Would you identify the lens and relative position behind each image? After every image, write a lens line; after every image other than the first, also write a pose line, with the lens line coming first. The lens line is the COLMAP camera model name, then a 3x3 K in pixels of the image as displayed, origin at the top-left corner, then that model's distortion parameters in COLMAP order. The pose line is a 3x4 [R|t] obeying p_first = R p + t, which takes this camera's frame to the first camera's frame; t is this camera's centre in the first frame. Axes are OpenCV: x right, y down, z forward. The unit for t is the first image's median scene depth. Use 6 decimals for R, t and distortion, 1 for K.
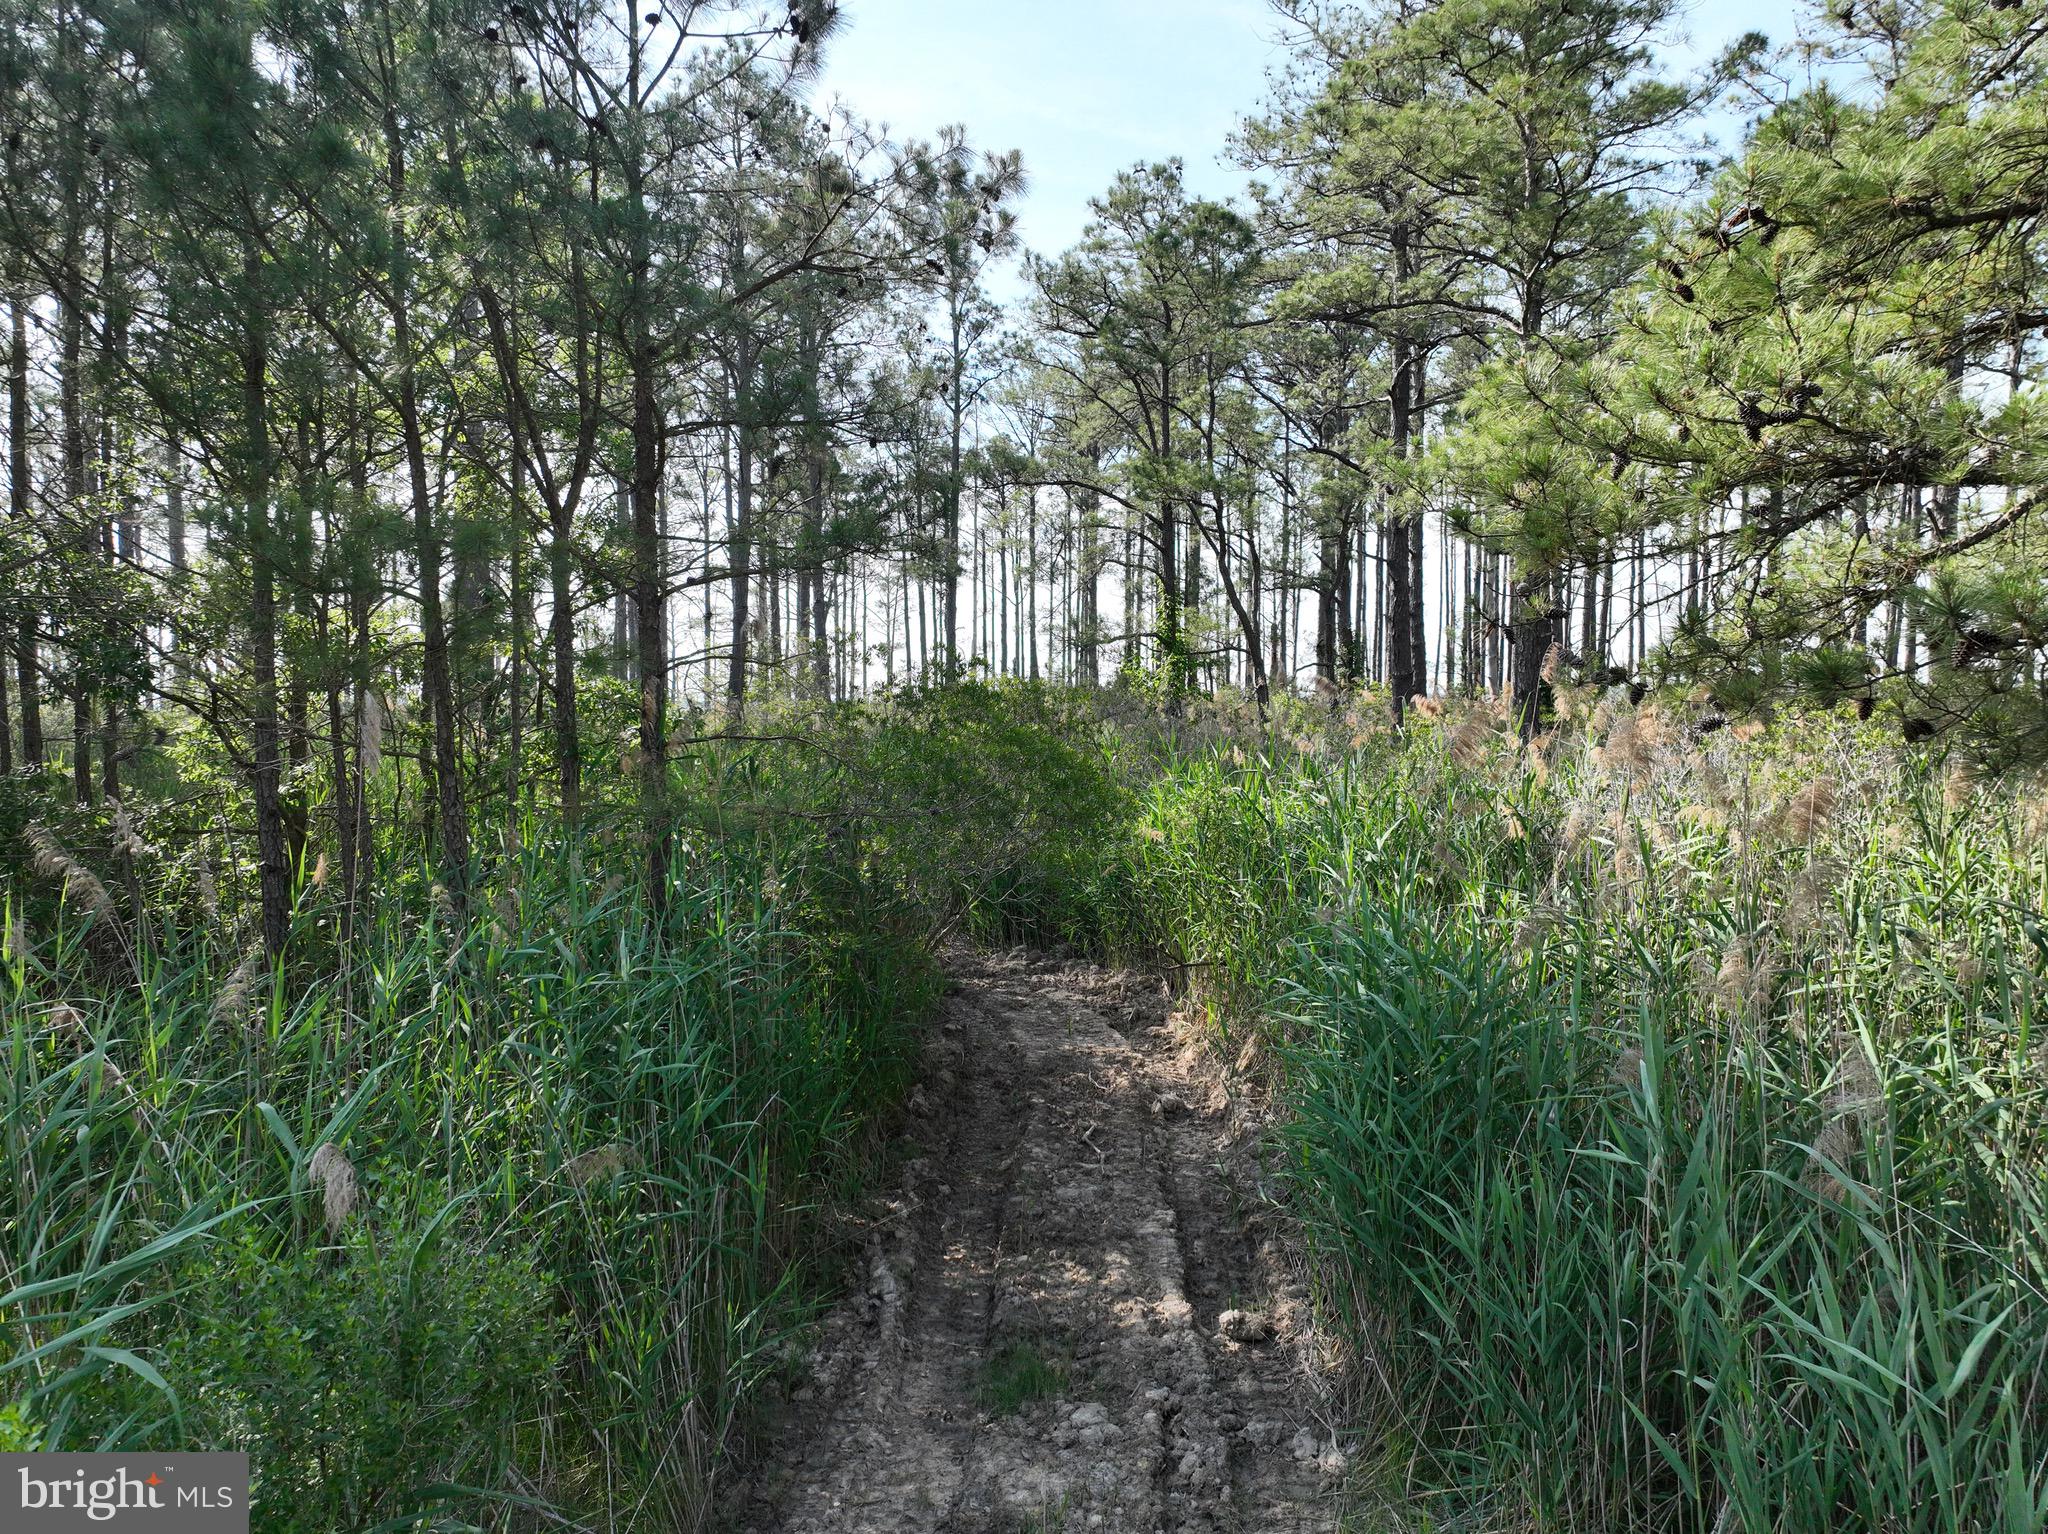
lens RADIAL K [[1437.4, 0, 1014.7], [0, 1437.4, 778.2], [0, 0, 1]] dist [-0.003896, 0.022751]
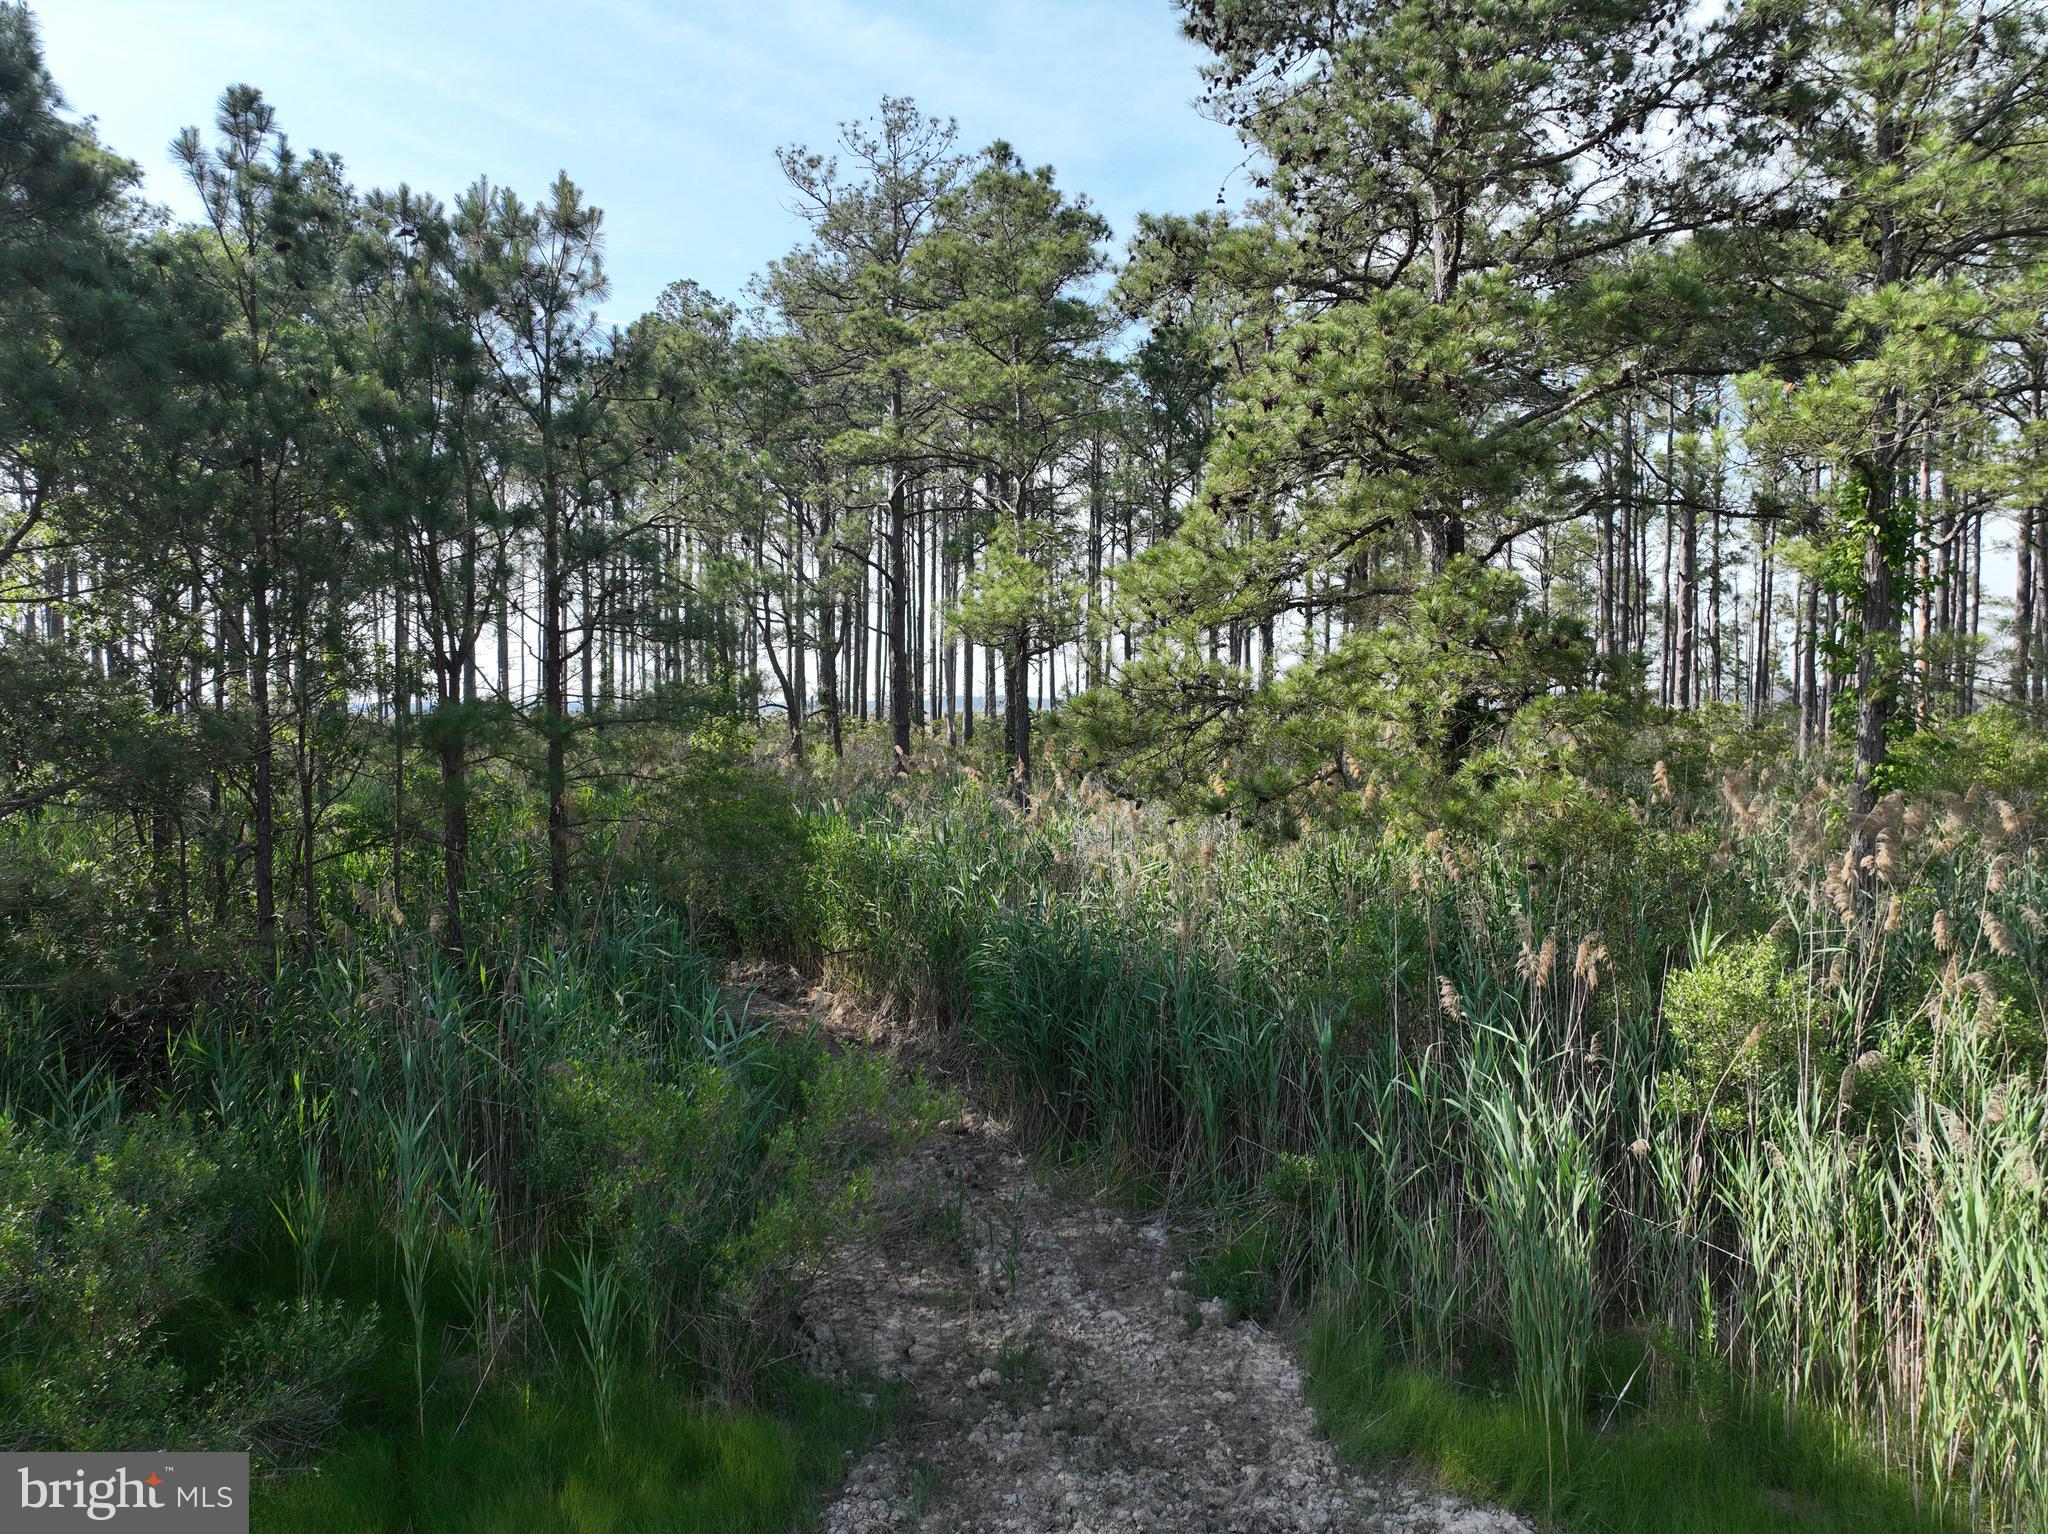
lens RADIAL K [[1437.4, 0, 1029.6], [0, 1437.4, 760.2], [0, 0, 1]] dist [-0.003896, 0.022751]
pose [[0.918277, -0.007450, 0.395869, -0.317469], [0.014826, 0.999769, -0.015574, -0.048448], [-0.395662, 0.020171, 0.918175, -0.513817]]
